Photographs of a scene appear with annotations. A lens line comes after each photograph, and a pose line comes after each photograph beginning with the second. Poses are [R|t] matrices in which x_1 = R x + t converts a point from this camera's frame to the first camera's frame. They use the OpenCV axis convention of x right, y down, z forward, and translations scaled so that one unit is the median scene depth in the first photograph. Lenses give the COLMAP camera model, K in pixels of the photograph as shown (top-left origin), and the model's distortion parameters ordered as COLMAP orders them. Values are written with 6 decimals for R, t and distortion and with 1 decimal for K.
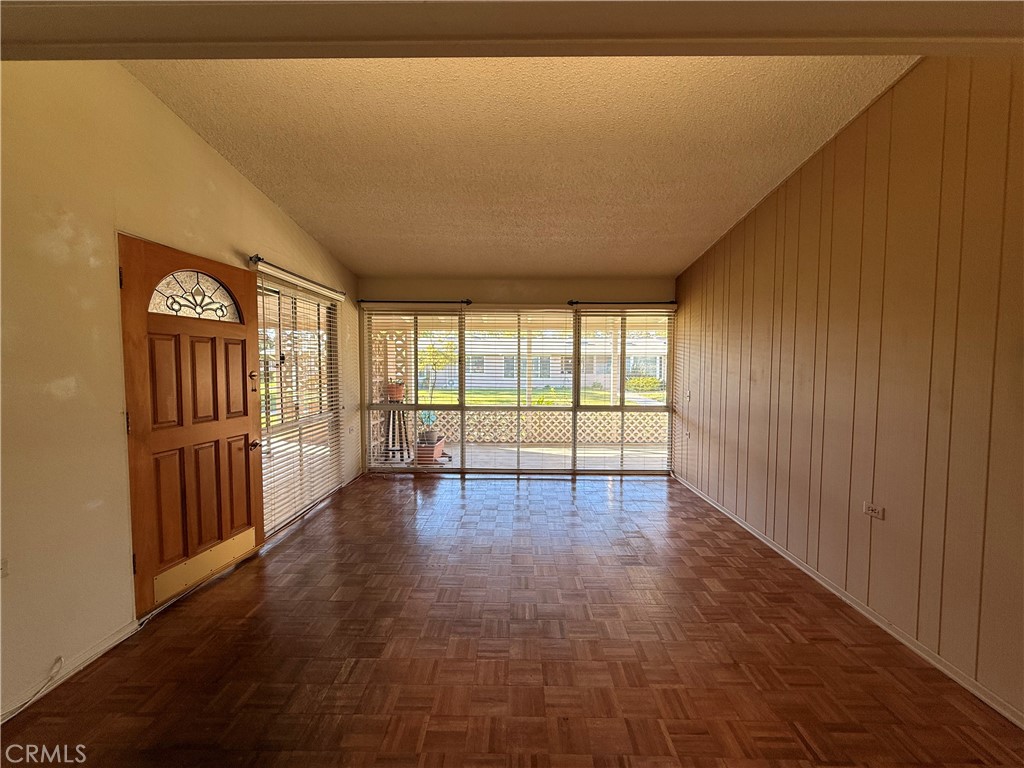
lens RADIAL K [[406.2, 0, 513.9], [0, 406.2, 383.4], [0, 0, 1]] dist [-0.000790, 0.001107]
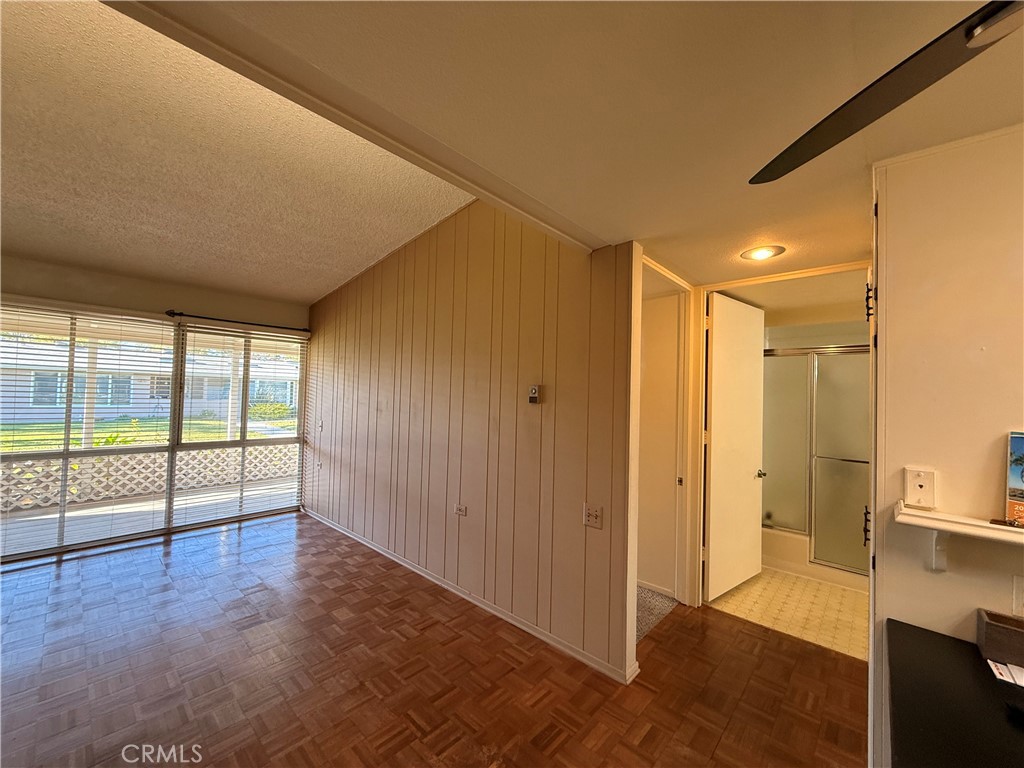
lens RADIAL K [[406.2, 0, 510.9], [0, 406.2, 382.8], [0, 0, 1]] dist [-0.000790, 0.001107]
pose [[0.666382, 0.035822, 0.744749, -0.004834], [0.012101, 0.998194, -0.058840, -0.014030], [-0.745512, 0.048223, 0.664745, -0.015900]]
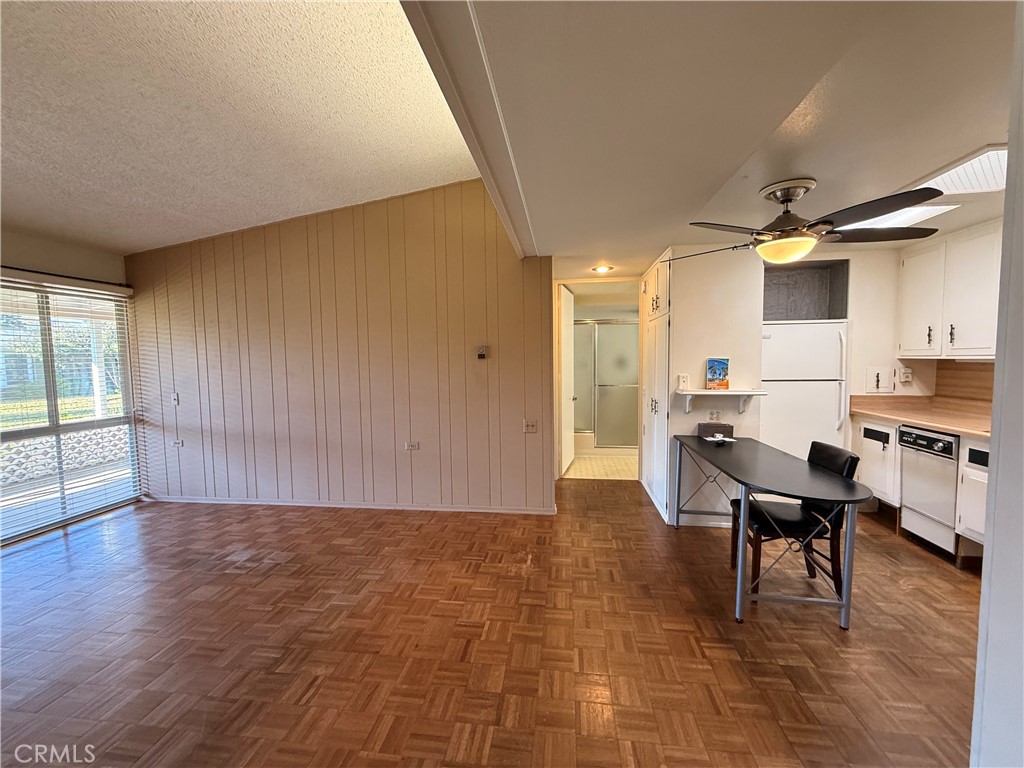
lens RADIAL K [[406.2, 0, 513.0], [0, 406.2, 383.6], [0, 0, 1]] dist [-0.000790, 0.001107]
pose [[0.121489, -0.067393, 0.990302, -0.481002], [0.062155, 0.996251, 0.060173, -0.013429], [-0.990645, 0.054242, 0.125223, 0.243804]]
